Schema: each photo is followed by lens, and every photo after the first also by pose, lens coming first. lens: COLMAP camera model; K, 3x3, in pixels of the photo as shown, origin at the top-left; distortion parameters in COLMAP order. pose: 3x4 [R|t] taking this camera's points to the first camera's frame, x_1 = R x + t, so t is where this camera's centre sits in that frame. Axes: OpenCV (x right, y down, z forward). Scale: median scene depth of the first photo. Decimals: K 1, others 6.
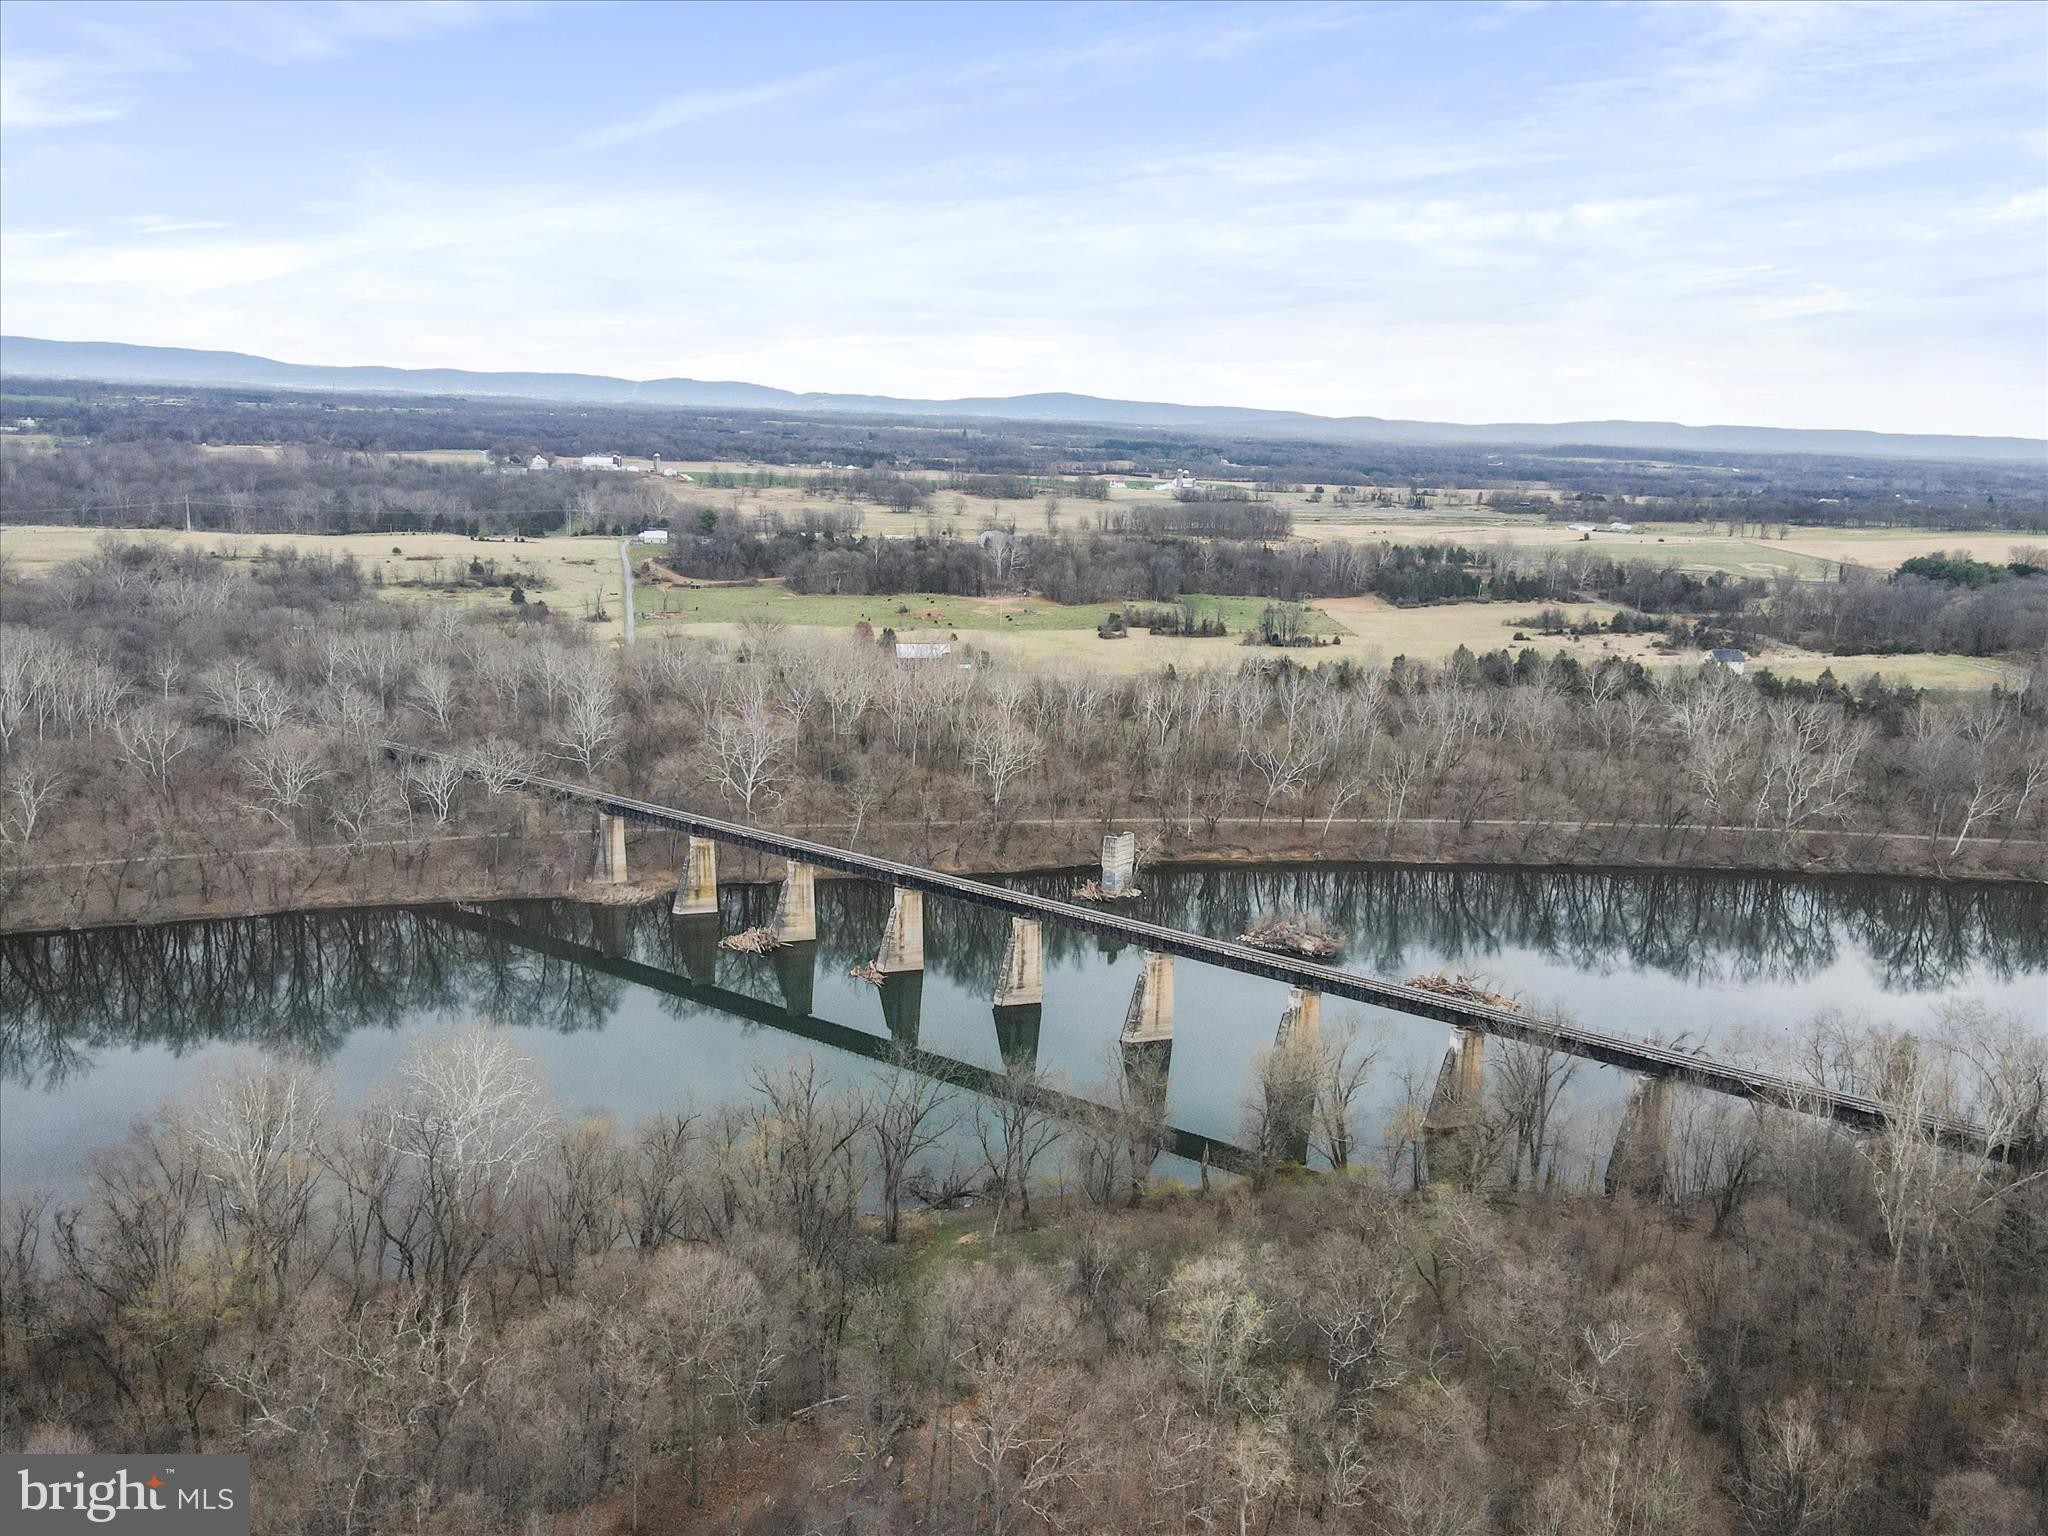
lens RADIAL K [[1546.9, 0, 1024.0], [0, 1546.9, 768.0], [0, 0, 1]] dist [-0.005143, 0.002242]
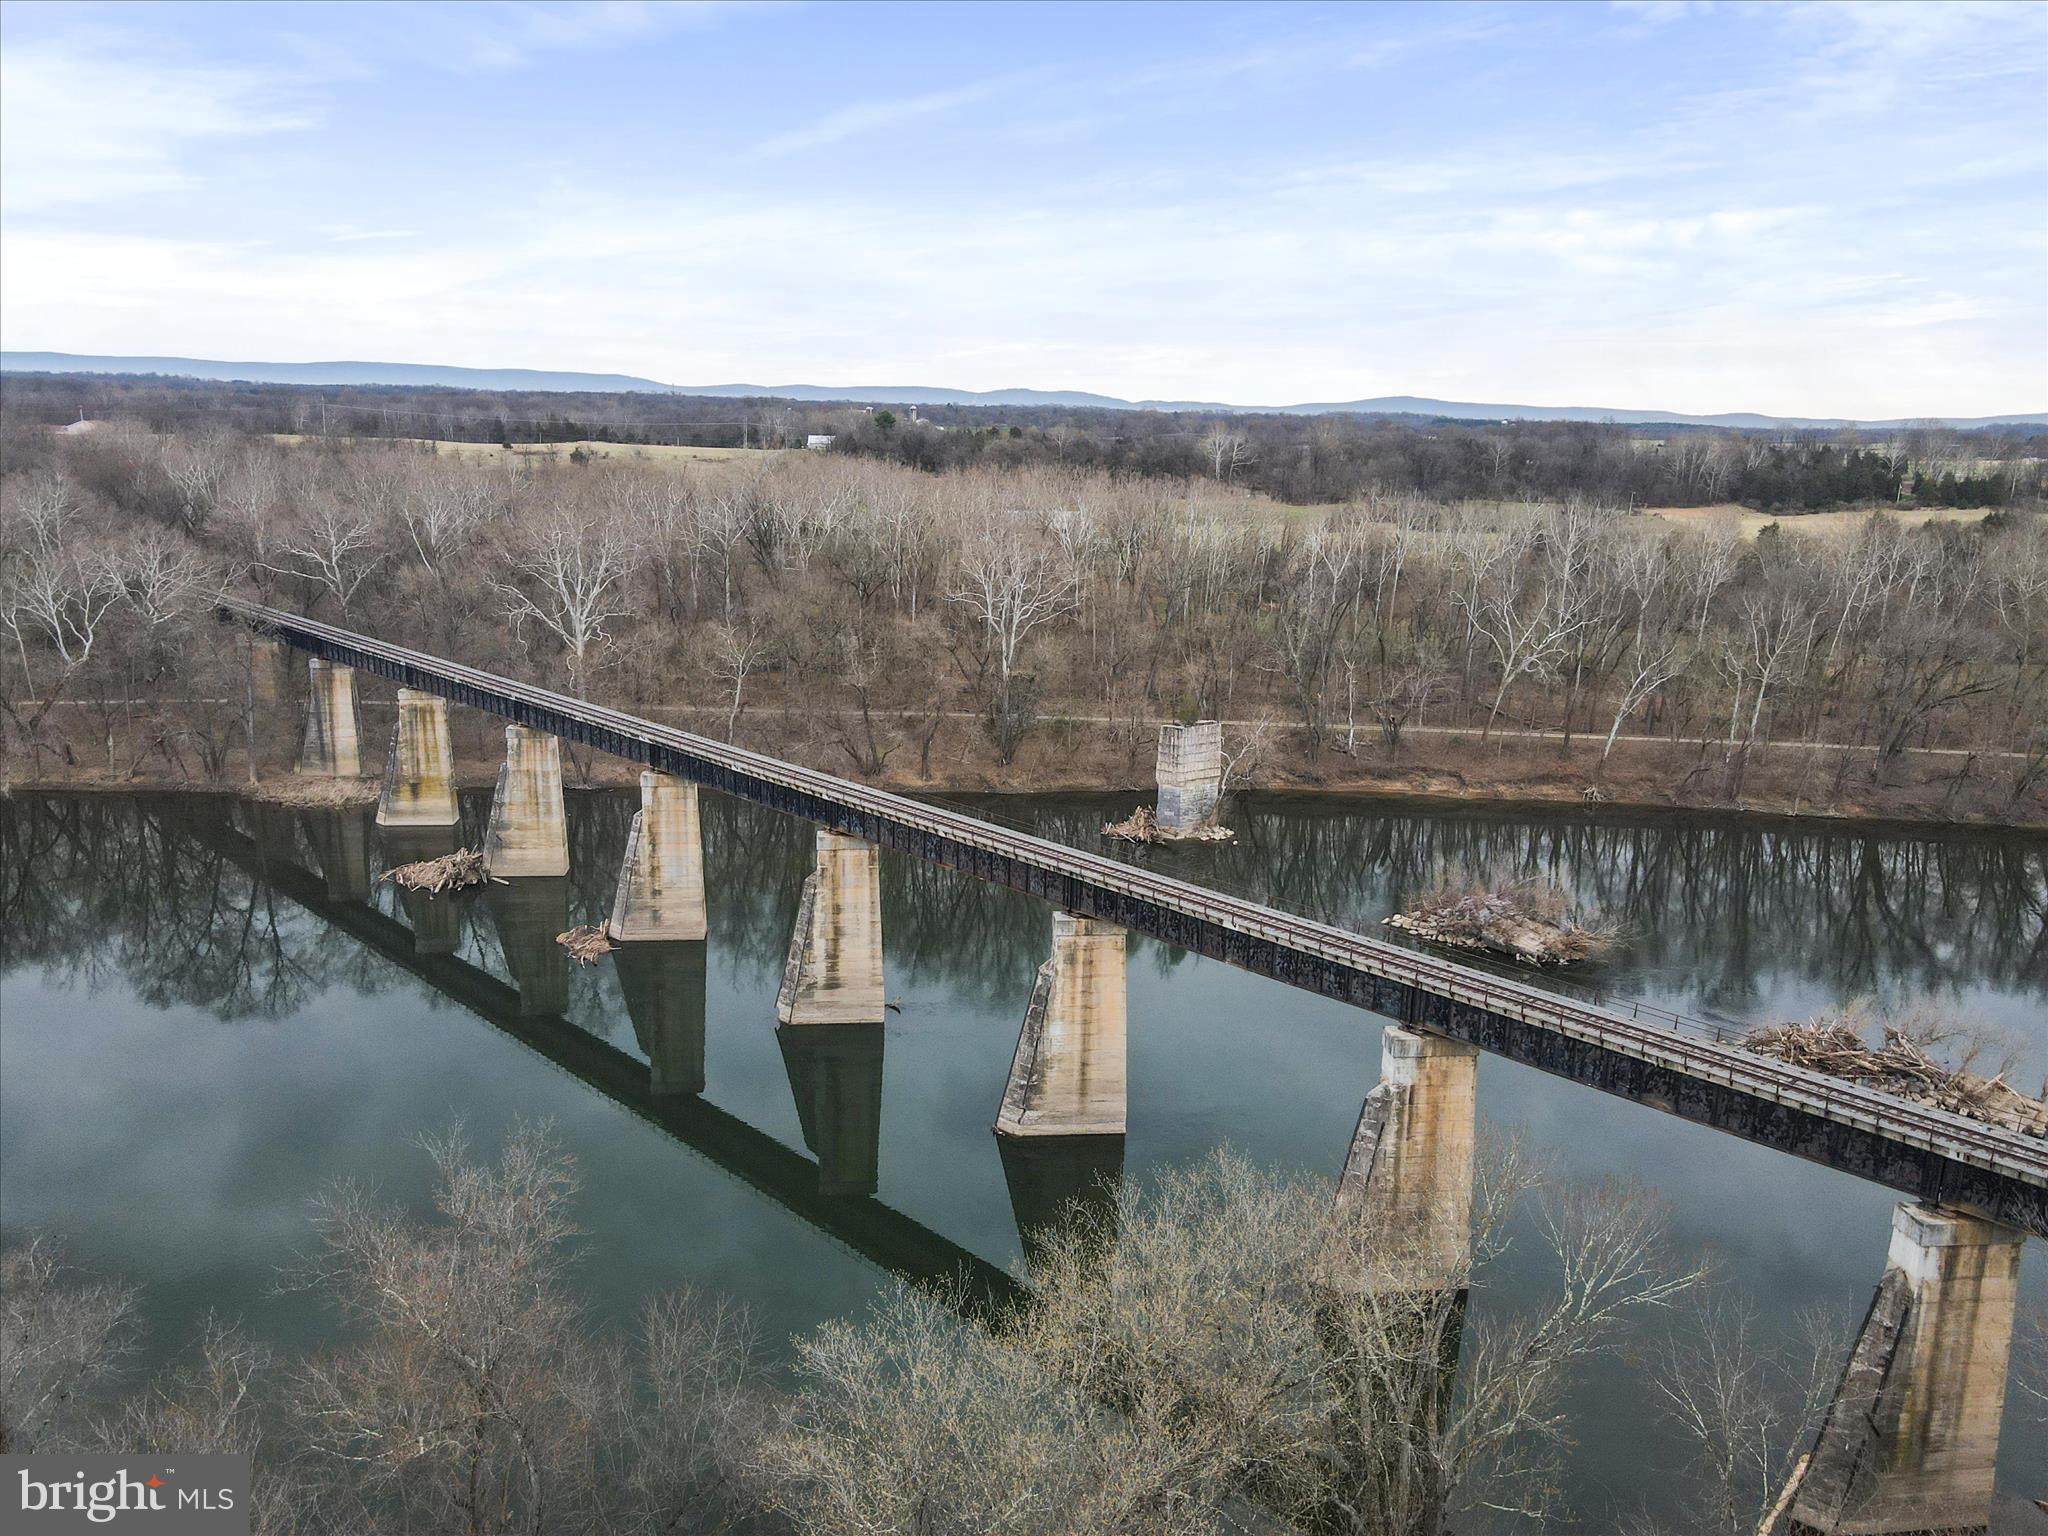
lens RADIAL K [[1494.2, 0, 1024.0], [0, 1494.2, 768.0], [0, 0, 1]] dist [0.008827, 0.012059]
pose [[0.974033, 0.032565, -0.224050, 0.126570], [-0.035434, 0.999333, -0.008795, 0.067168], [0.223615, 0.016506, 0.974538, 0.492047]]
